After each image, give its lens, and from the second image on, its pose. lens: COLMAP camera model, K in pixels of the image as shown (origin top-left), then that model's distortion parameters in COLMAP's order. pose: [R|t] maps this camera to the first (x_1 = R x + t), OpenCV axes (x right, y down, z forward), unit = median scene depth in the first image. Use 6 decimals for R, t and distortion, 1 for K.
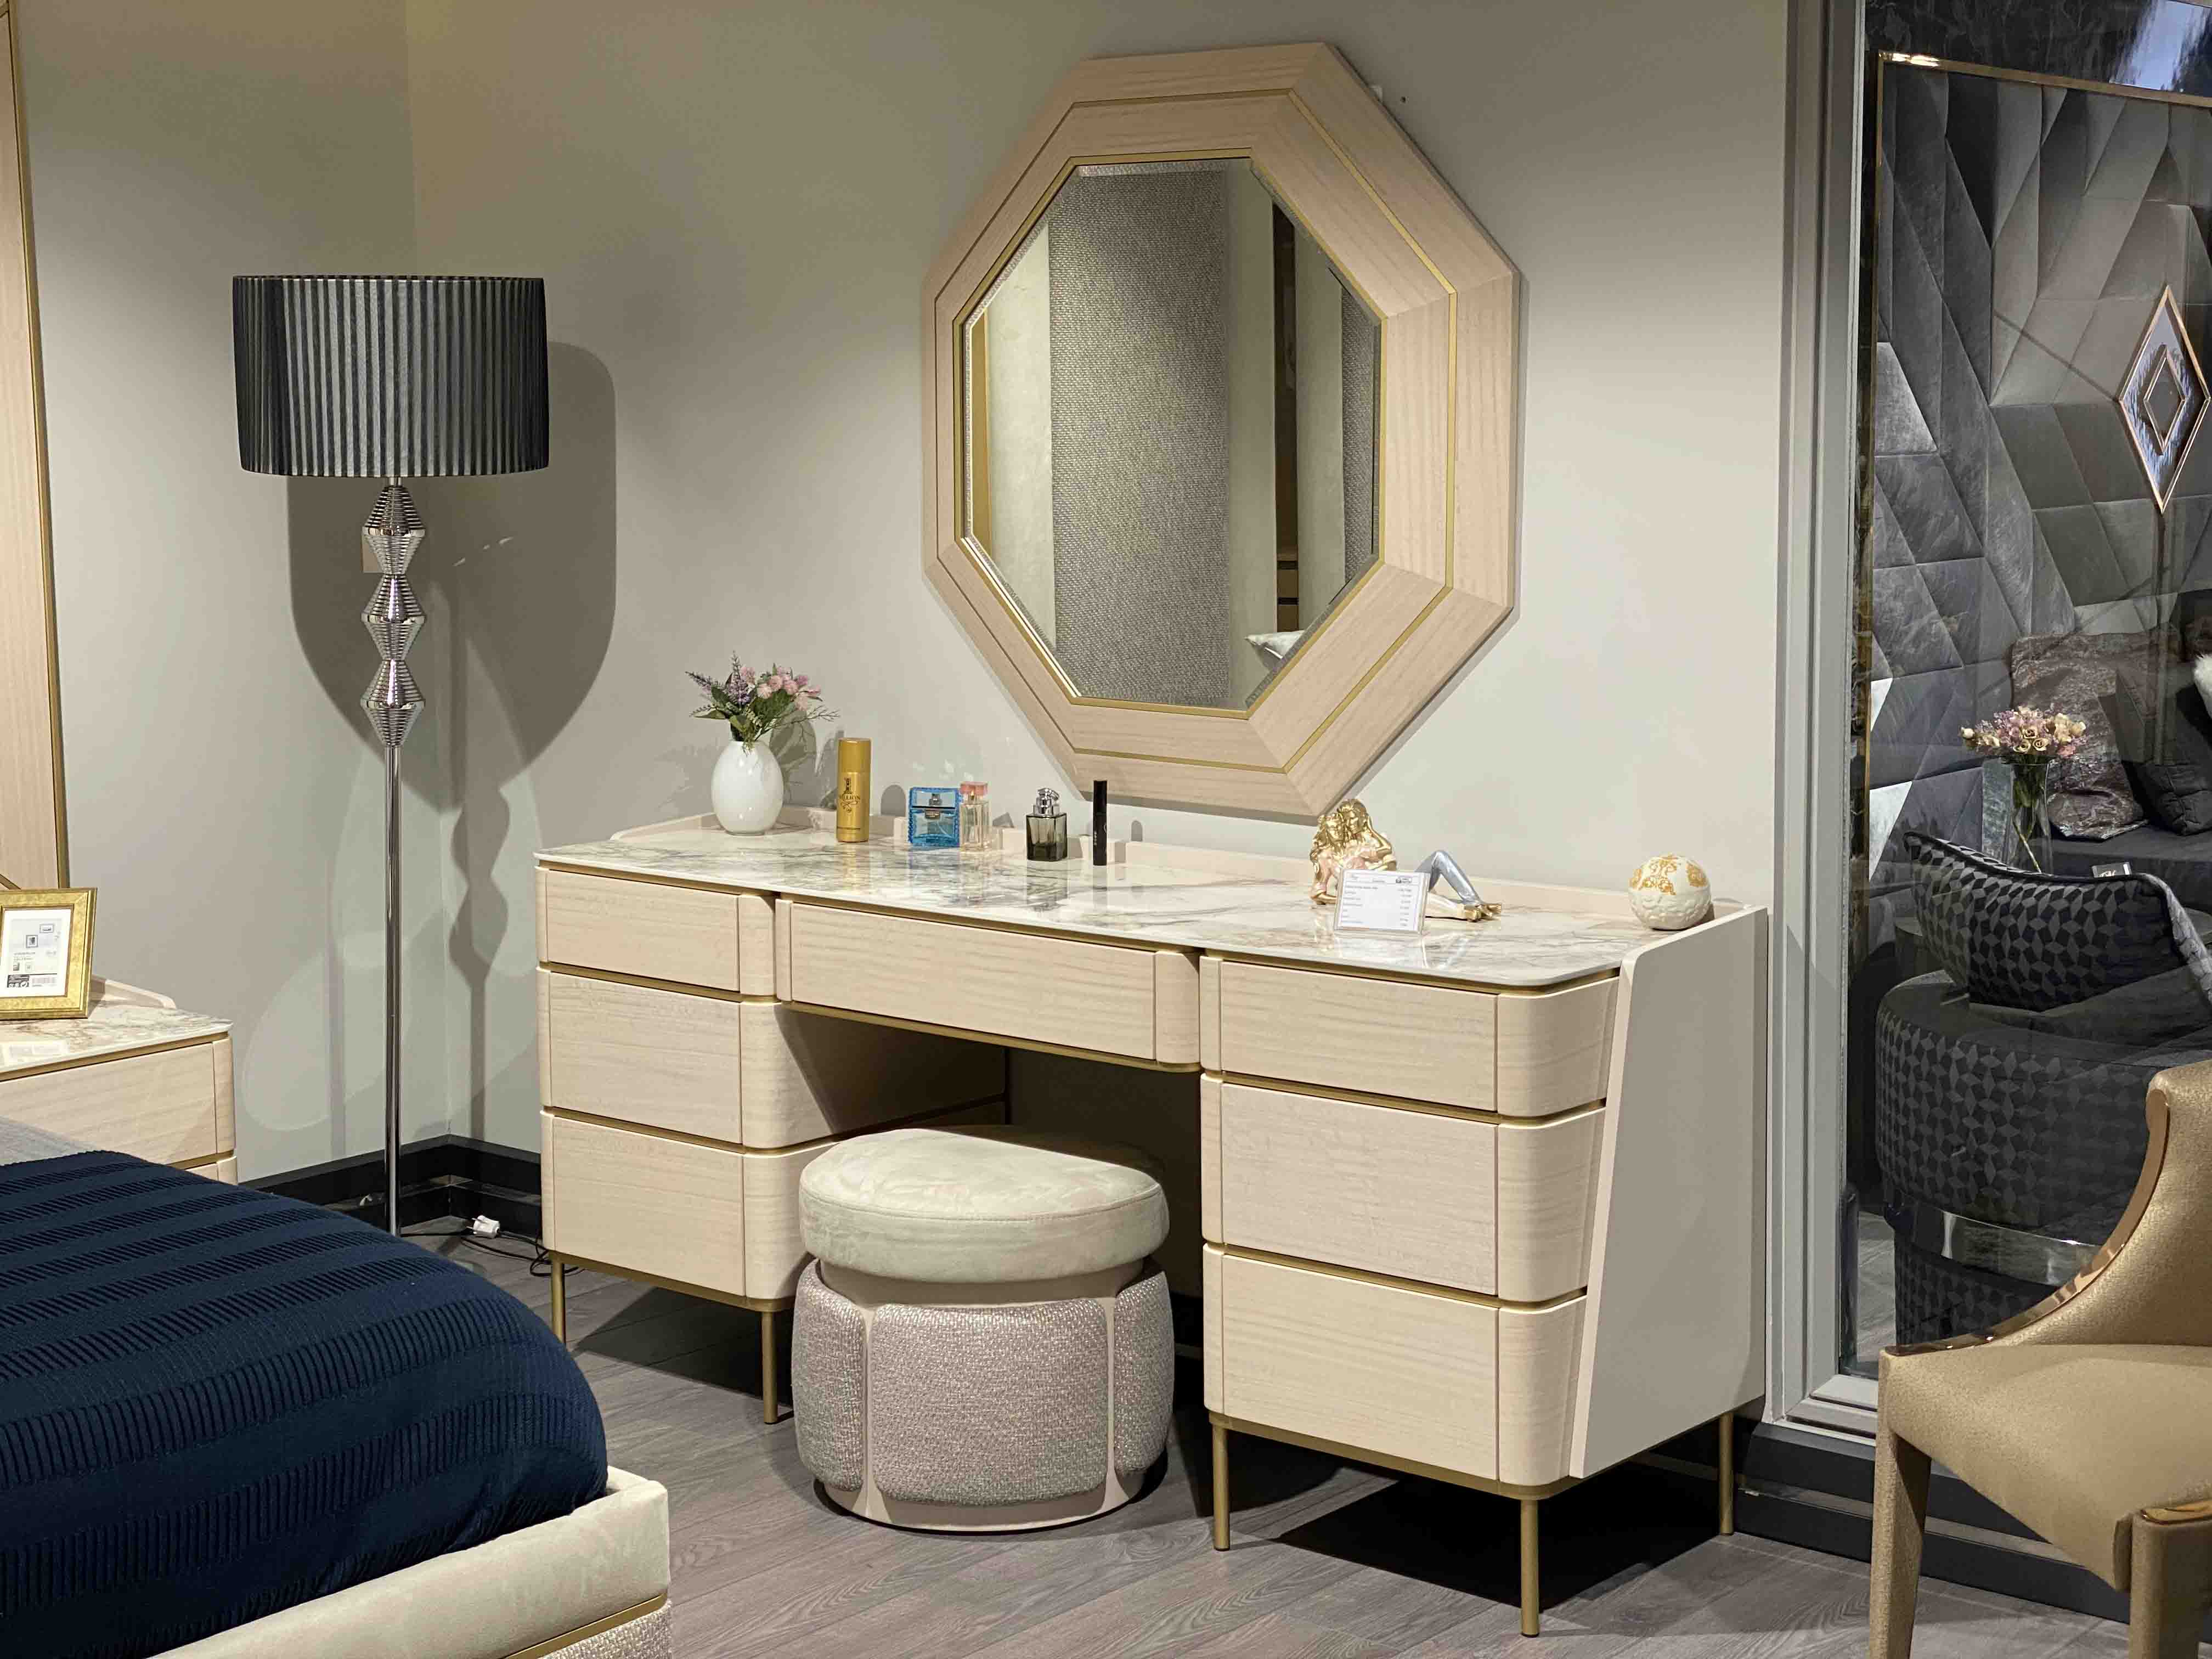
lens RADIAL K [[3398.9, 0, 1110.4], [0, 3398.9, 829.1], [0, 0, 1]] dist [0.096404, 0.000000]
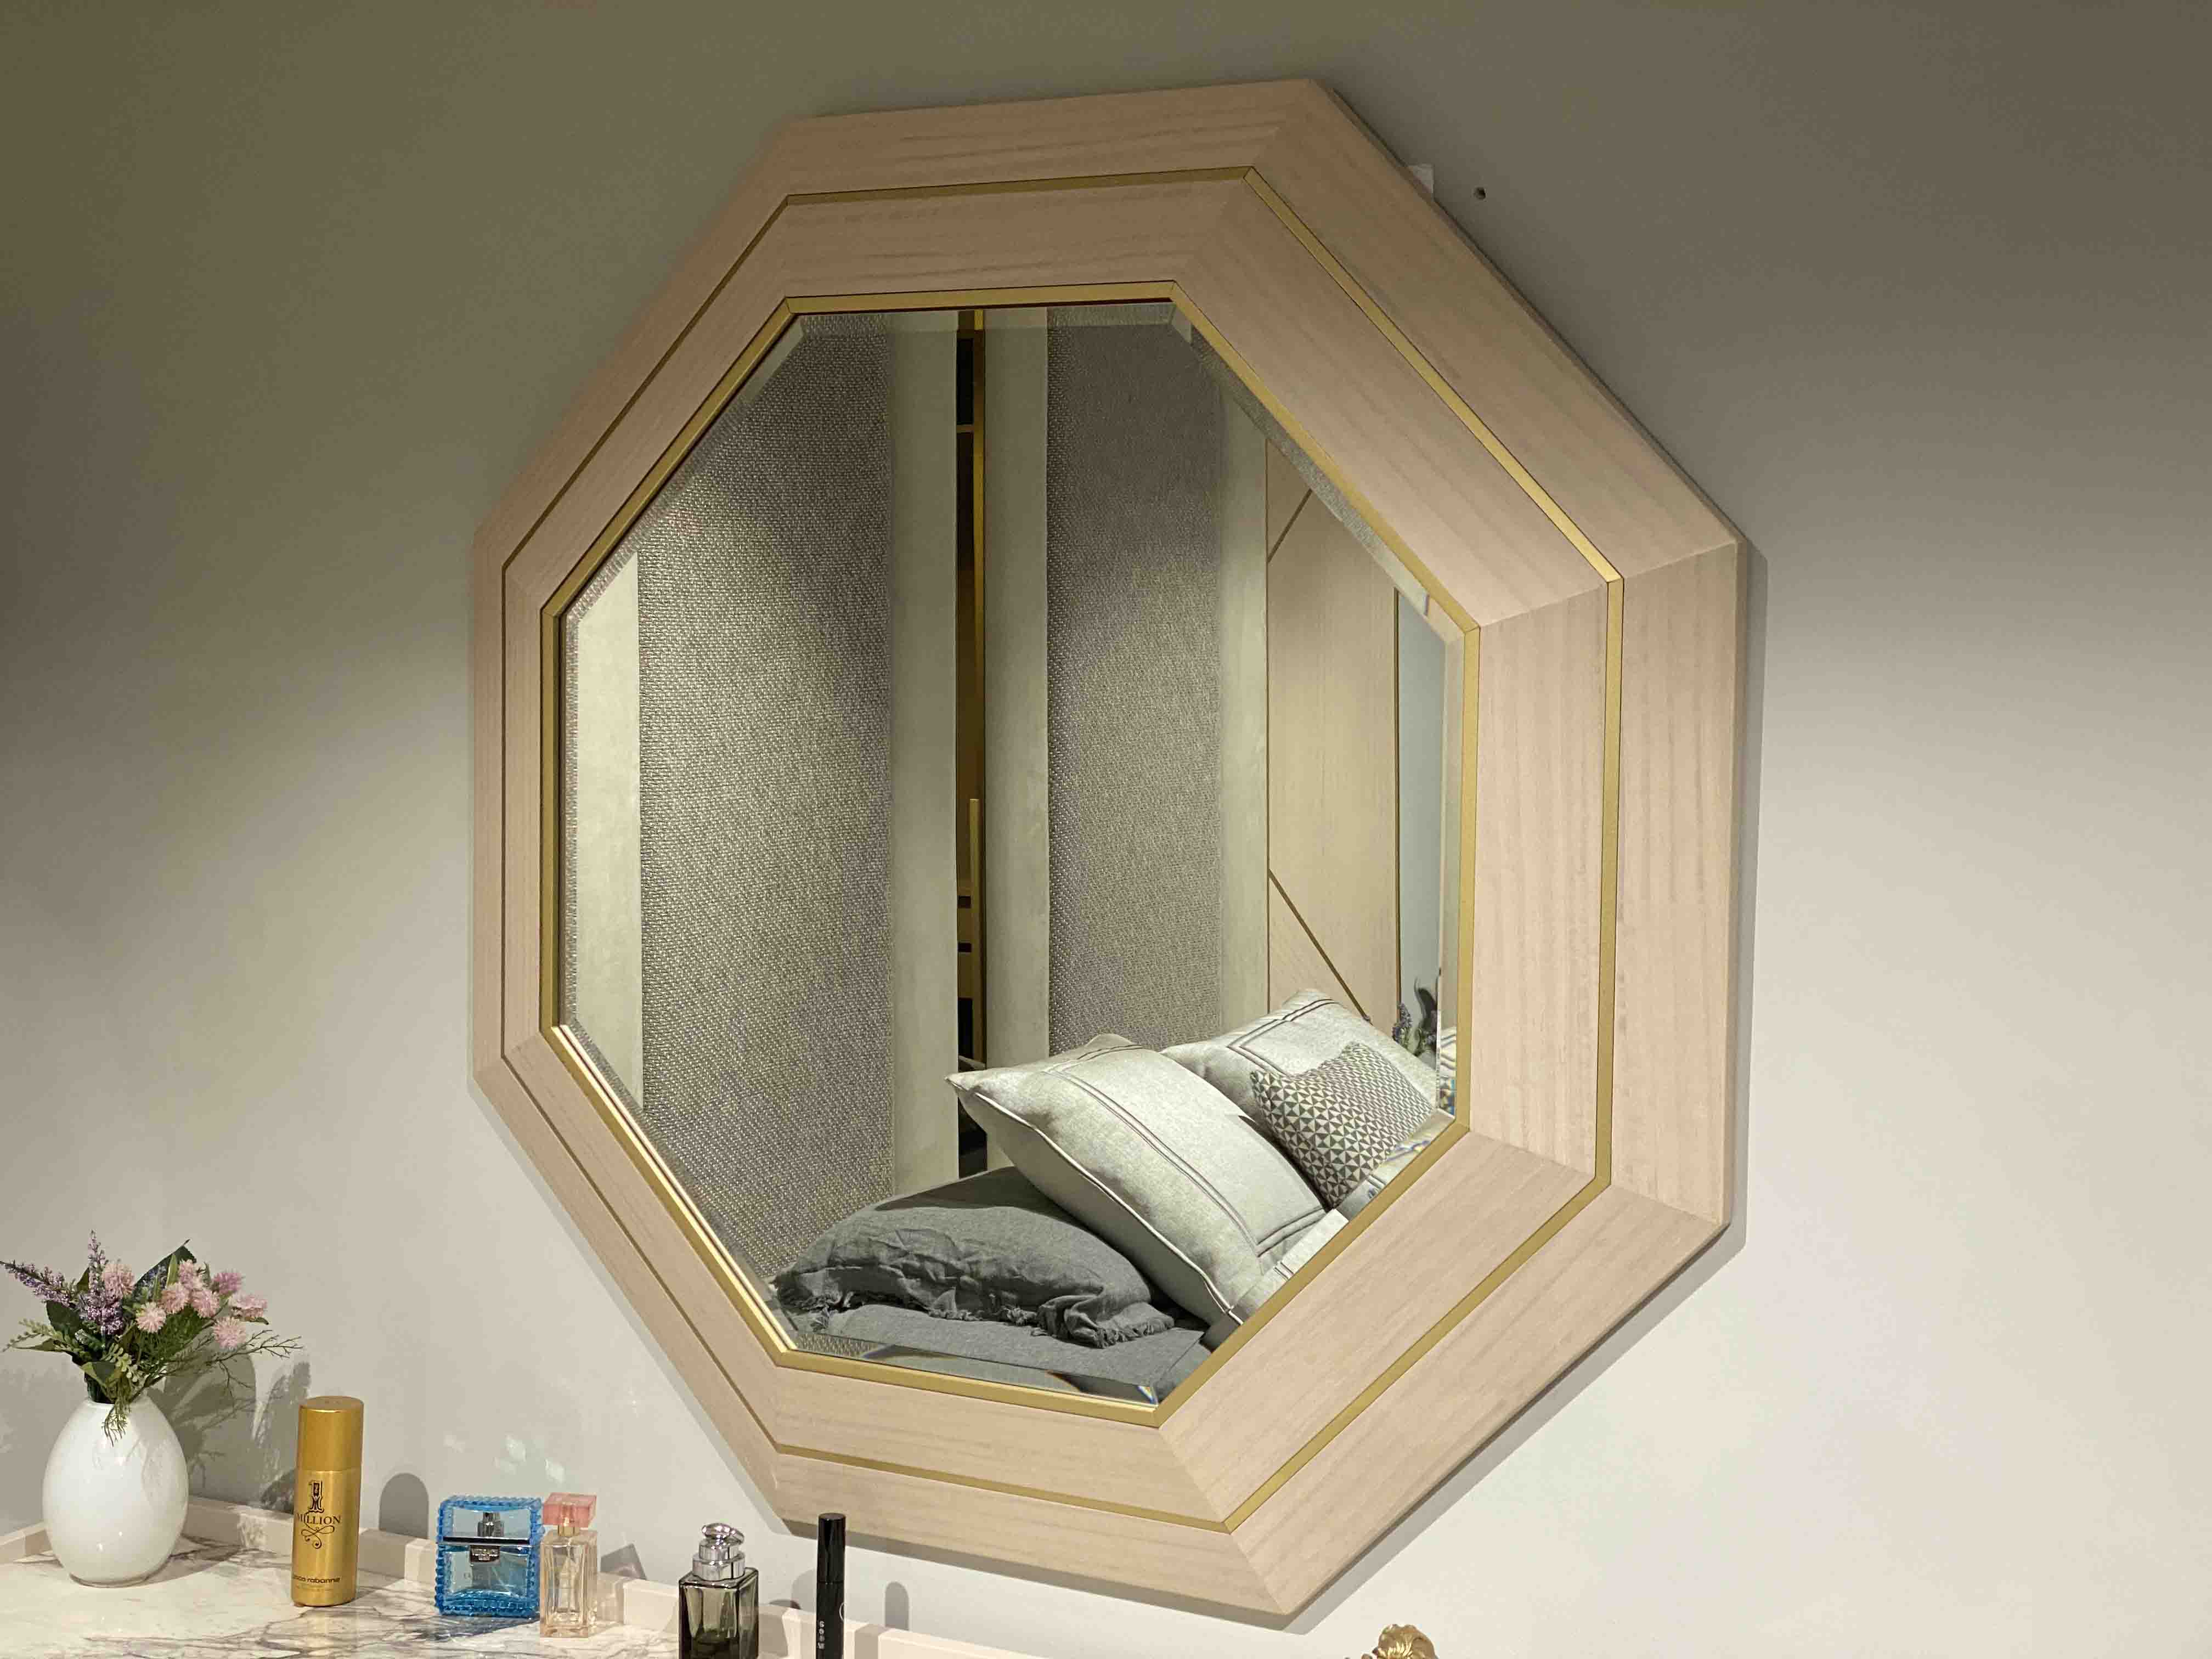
lens RADIAL K [[3398.9, 0, 1102.0], [0, 3398.9, 822.4], [0, 0, 1]] dist [0.096404, 0.000000]
pose [[0.988645, 0.005159, 0.150180, -0.038027], [0.005999, 0.997259, -0.073749, -0.075521], [-0.150148, 0.073813, 0.985904, 0.462273]]
